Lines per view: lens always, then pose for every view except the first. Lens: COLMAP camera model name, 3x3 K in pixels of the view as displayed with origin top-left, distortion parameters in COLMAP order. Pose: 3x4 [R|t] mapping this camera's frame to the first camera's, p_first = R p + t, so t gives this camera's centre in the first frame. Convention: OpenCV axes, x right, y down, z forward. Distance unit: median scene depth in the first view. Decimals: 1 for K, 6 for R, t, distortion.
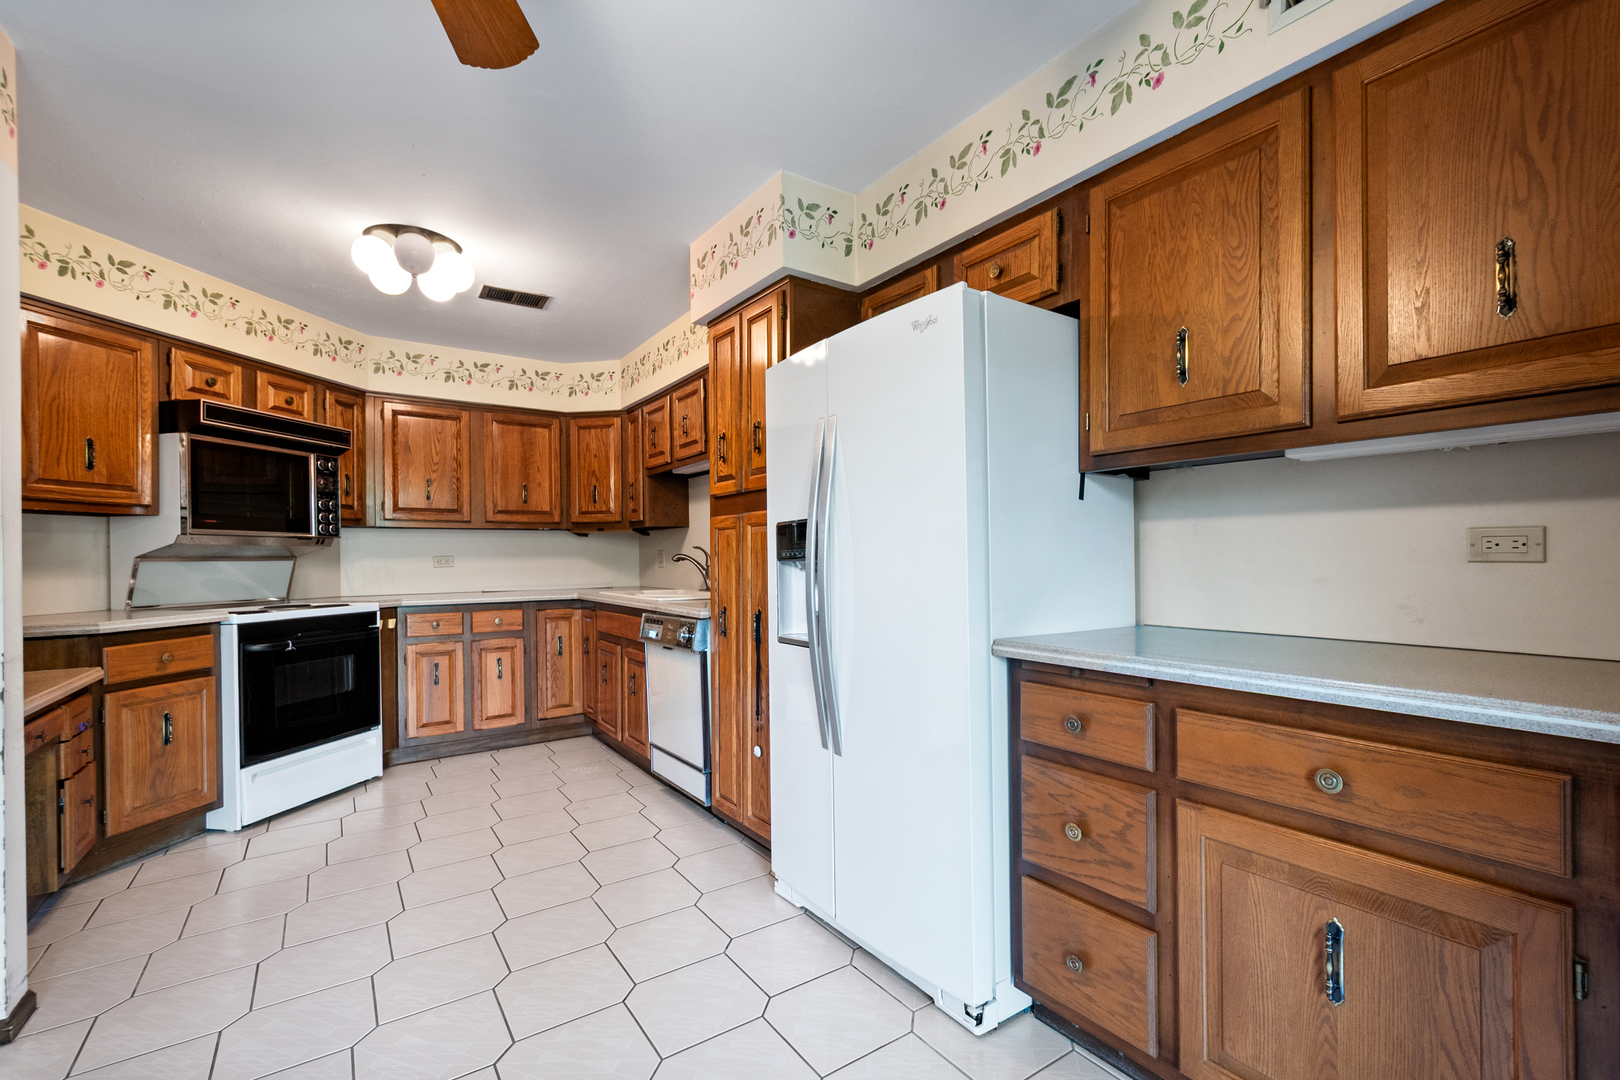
lens RADIAL K [[717.4, 0, 830.5], [0, 717.4, 561.7], [0, 0, 1]] dist [0.003594, -0.000331]
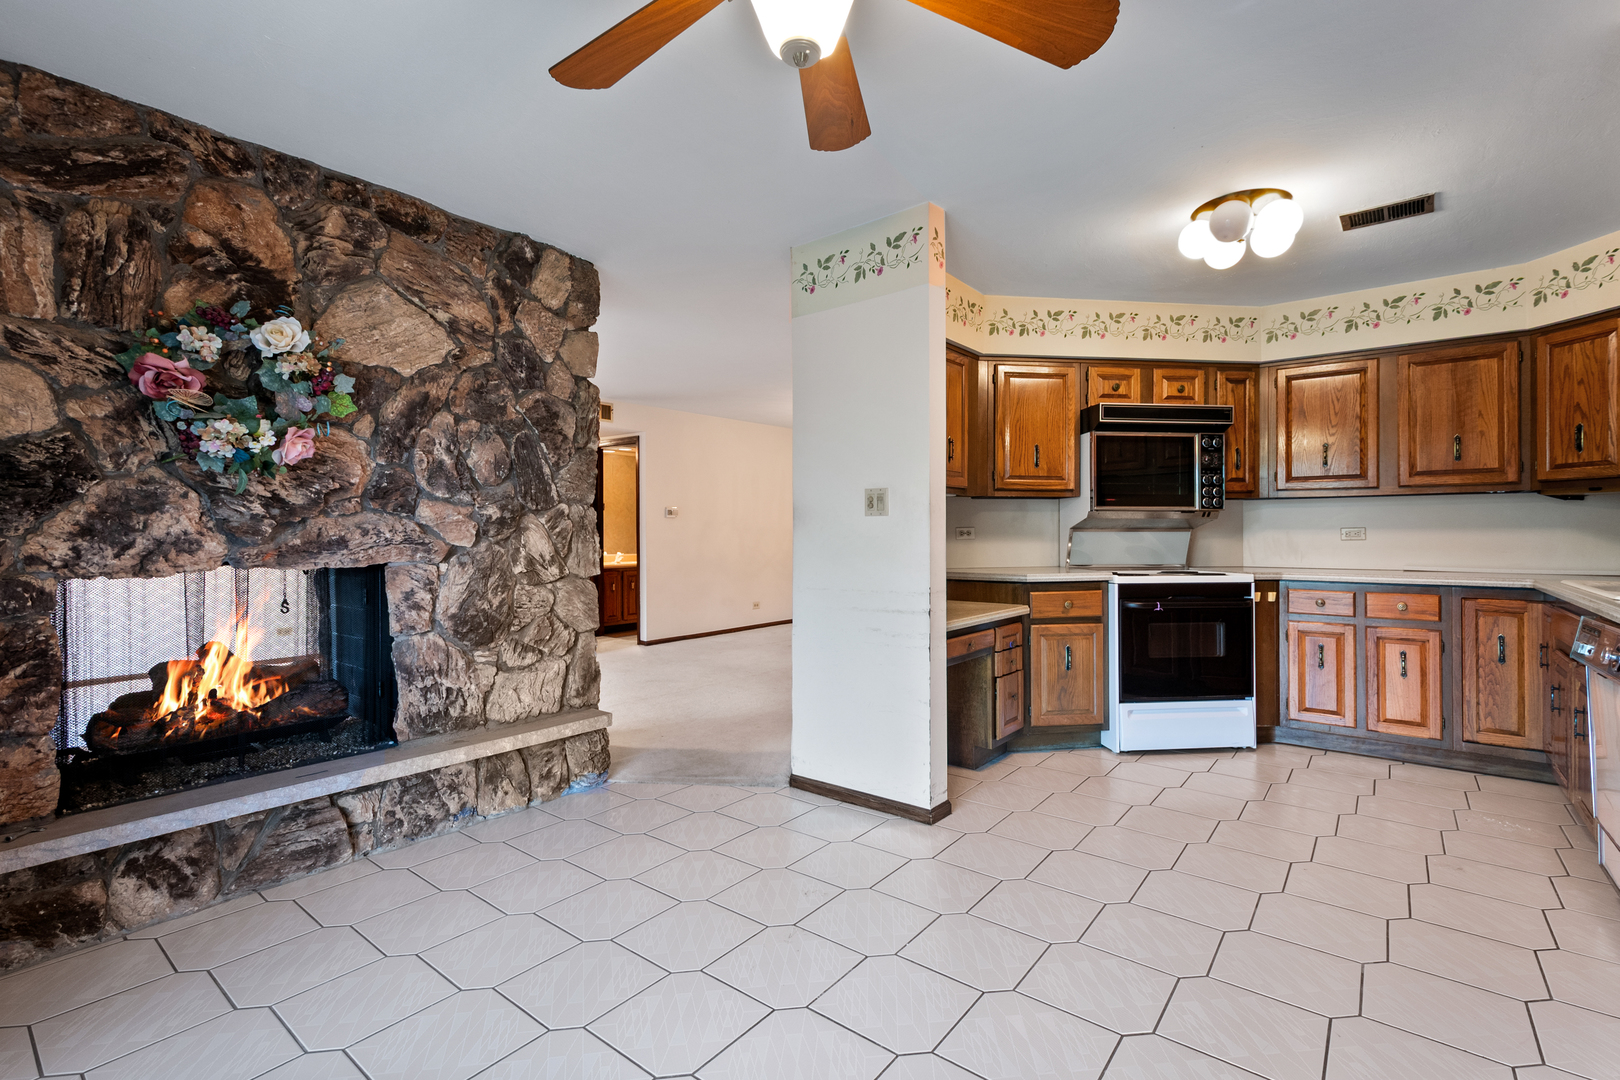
lens RADIAL K [[717.6, 0, 810.0], [0, 717.6, 540.0], [0, 0, 1]] dist [0.003410, 0.000427]
pose [[0.282854, 0.020415, -0.958946, 0.153928], [-0.007911, 0.999789, 0.018951, -0.004913], [0.959130, 0.002226, 0.282955, 0.124845]]
